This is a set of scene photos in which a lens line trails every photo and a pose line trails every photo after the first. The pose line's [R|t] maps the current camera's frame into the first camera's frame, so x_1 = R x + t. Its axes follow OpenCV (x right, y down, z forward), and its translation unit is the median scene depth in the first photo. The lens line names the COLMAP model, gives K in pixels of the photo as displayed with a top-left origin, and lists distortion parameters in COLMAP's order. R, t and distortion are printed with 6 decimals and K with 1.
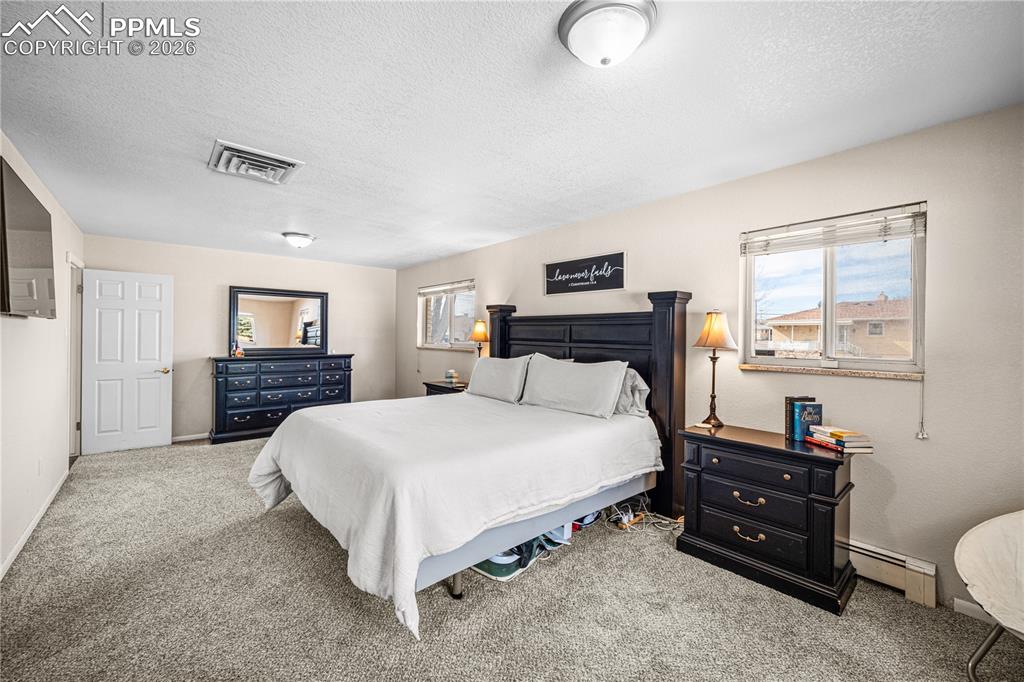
lens RADIAL K [[414.5, 0, 505.2], [0, 414.5, 336.0], [0, 0, 1]] dist [0.003913, 0.000064]
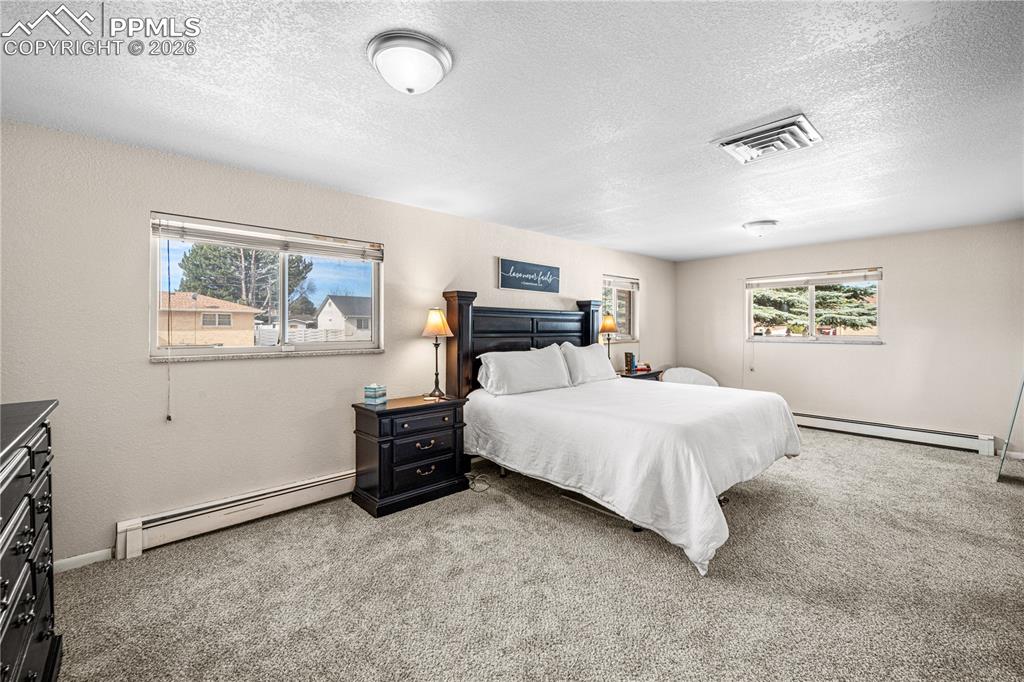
lens RADIAL K [[414.5, 0, 504.6], [0, 414.5, 336.3], [0, 0, 1]] dist [0.003913, 0.000064]
pose [[-0.020328, -0.033050, 0.999247, -0.965854], [-0.000801, 0.999454, 0.033041, -0.013058], [-0.999793, -0.000129, -0.020343, 1.040515]]
